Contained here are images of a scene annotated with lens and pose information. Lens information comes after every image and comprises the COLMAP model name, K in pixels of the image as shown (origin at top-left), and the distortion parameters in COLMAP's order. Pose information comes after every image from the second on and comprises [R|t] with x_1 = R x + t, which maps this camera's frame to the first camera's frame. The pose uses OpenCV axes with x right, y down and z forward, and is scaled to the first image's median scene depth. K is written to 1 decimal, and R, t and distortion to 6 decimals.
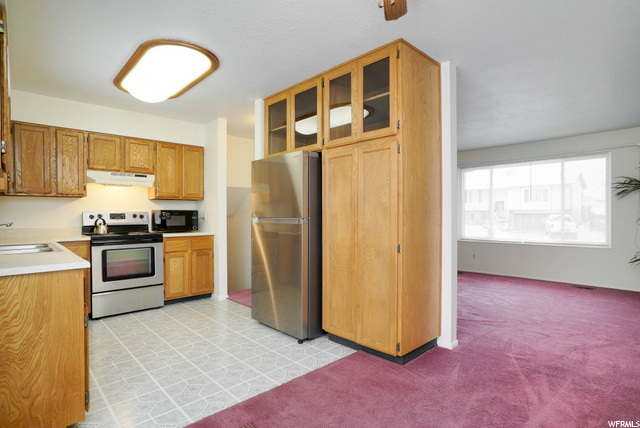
lens RADIAL K [[341.6, 0, 323.7], [0, 341.6, 215.1], [0, 0, 1]] dist [-0.066434, 0.026797]
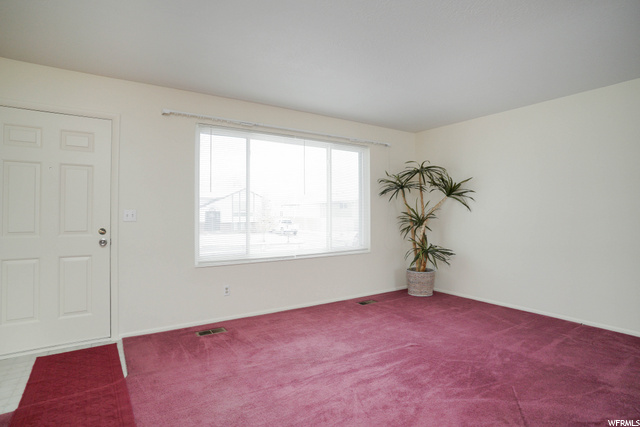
lens RADIAL K [[341.6, 0, 314.2], [0, 341.6, 214.5], [0, 0, 1]] dist [-0.066434, 0.026797]
pose [[0.195664, 0.002444, 0.980668, -0.104413], [0.005852, 0.999976, -0.003660, -0.000070], [-0.980654, 0.006456, 0.195645, 1.282582]]
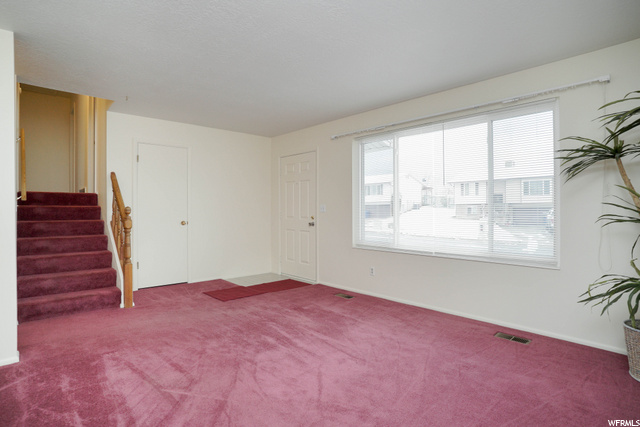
lens RADIAL K [[341.6, 0, 318.4], [0, 341.6, 212.0], [0, 0, 1]] dist [-0.066434, 0.026797]
pose [[0.999279, -0.001066, -0.037964, 0.640142], [0.001431, 0.999953, 0.009603, -0.002146], [0.037952, -0.009650, 0.999233, 0.561046]]
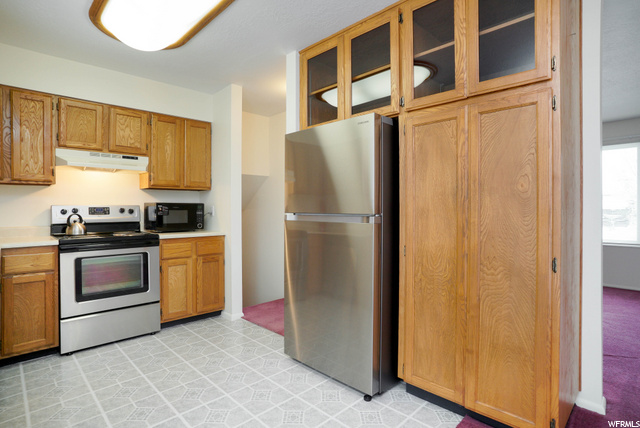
lens RADIAL K [[341.6, 0, 319.8], [0, 341.6, 207.2], [0, 0, 1]] dist [-0.066434, 0.026797]
pose [[0.999949, 0.001722, 0.009922, -0.137759], [-0.001658, 0.999978, -0.006496, -0.000995], [-0.009933, 0.006480, 0.999930, 0.265913]]
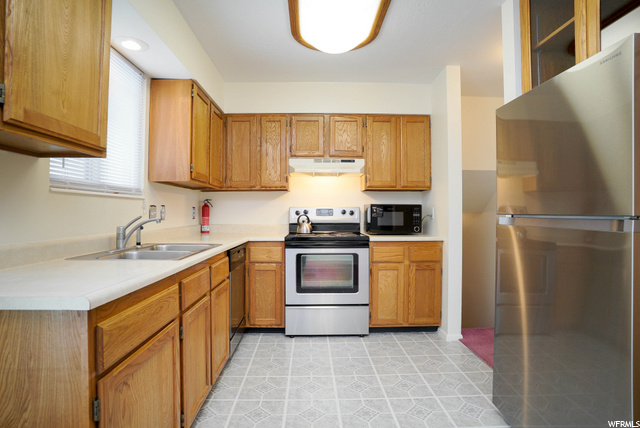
lens RADIAL K [[341.6, 0, 317.9], [0, 341.6, 209.6], [0, 0, 1]] dist [-0.066434, 0.026797]
pose [[0.733452, -0.000917, -0.679741, -0.057540], [-0.007466, 0.999928, -0.009404, 0.005393], [0.679700, 0.011973, 0.733392, 0.405342]]
